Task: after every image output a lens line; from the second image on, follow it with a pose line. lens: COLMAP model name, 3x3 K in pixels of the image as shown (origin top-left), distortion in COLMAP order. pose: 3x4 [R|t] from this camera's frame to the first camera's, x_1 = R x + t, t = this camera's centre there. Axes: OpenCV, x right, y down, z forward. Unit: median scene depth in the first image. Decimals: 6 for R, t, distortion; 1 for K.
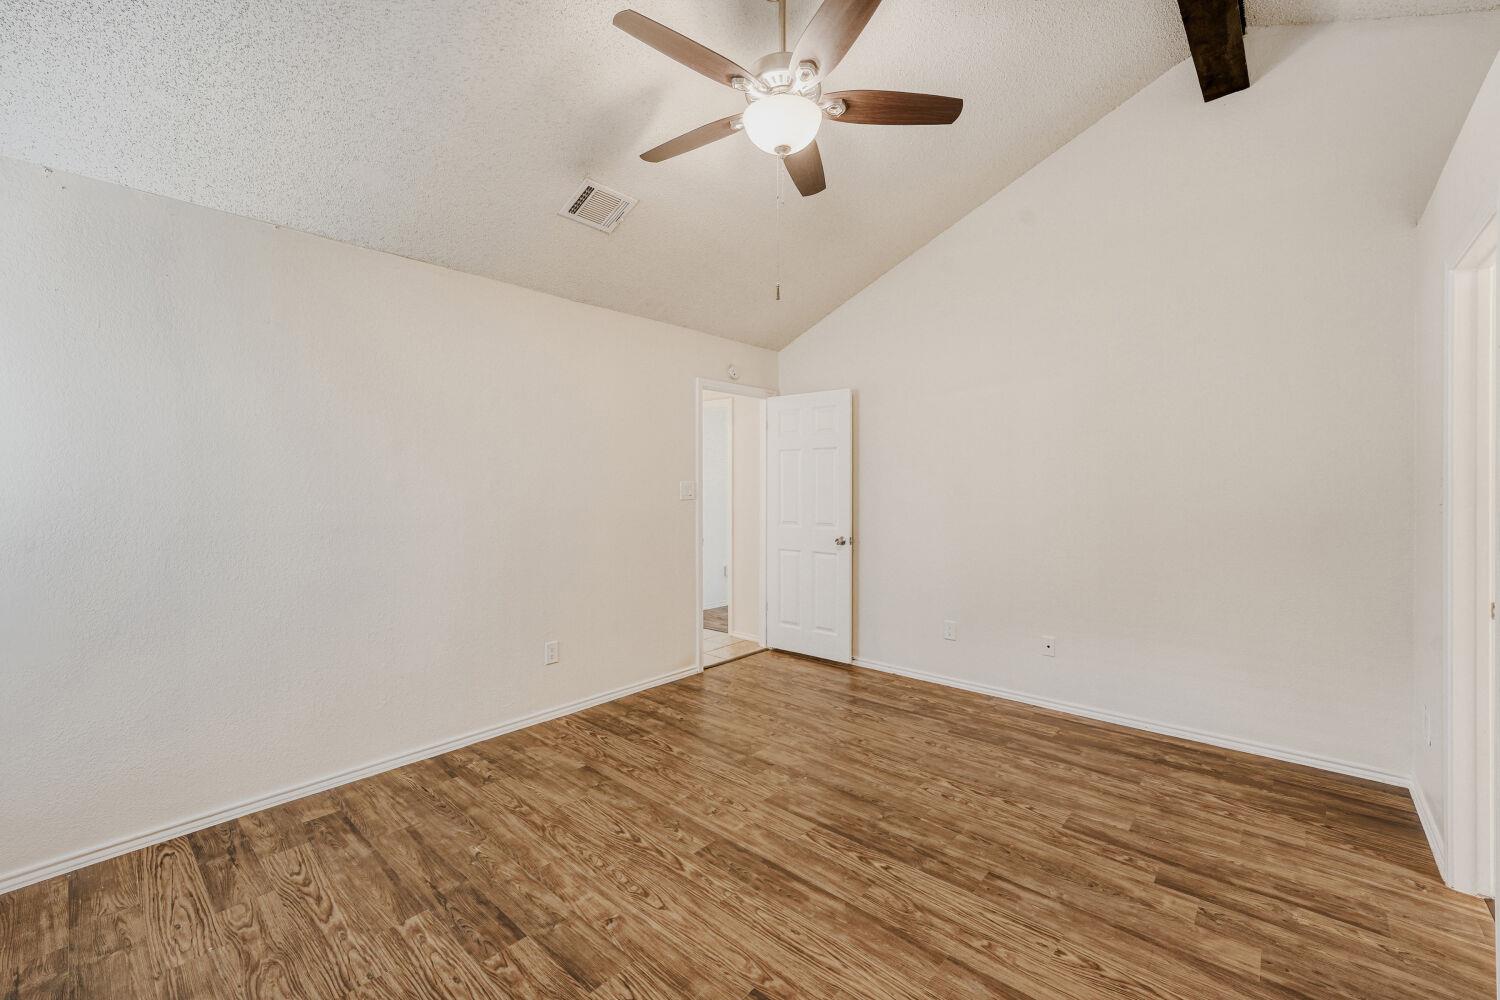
lens RADIAL K [[616.3, 0, 748.8], [0, 616.3, 493.3], [0, 0, 1]] dist [-0.024265, 0.002996]
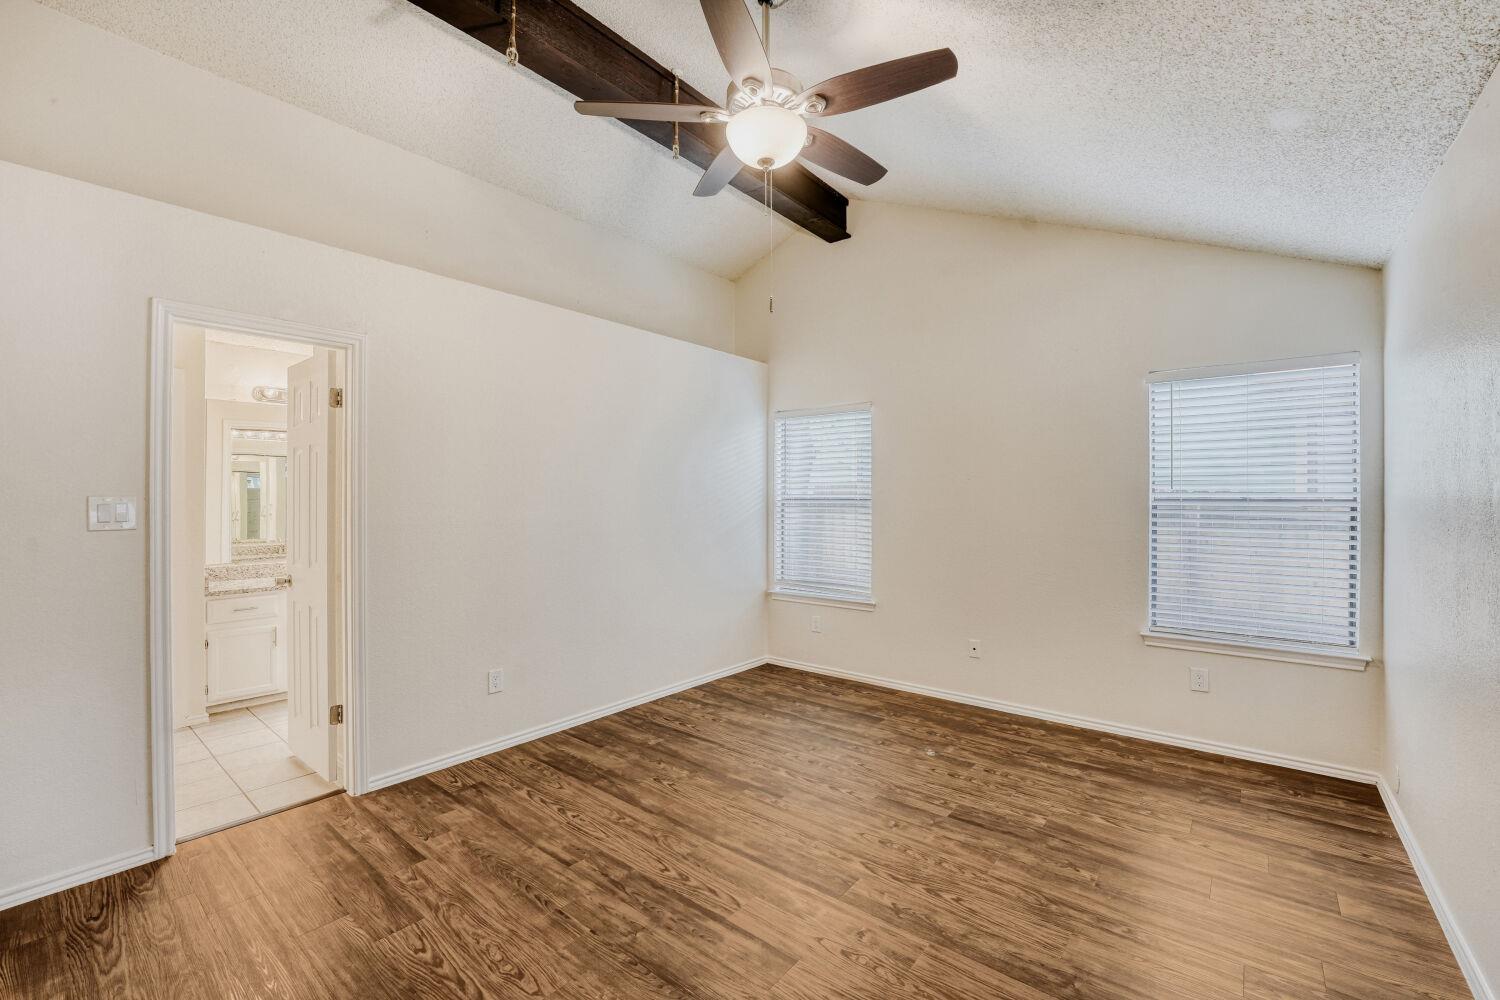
lens RADIAL K [[616.3, 0, 751.0], [0, 616.3, 498.5], [0, 0, 1]] dist [-0.024265, 0.002996]
pose [[-0.998673, 0.002278, -0.051440, 0.134742], [0.001743, 0.999944, 0.010445, -0.018681], [0.051461, 0.010341, -0.998621, 2.039860]]
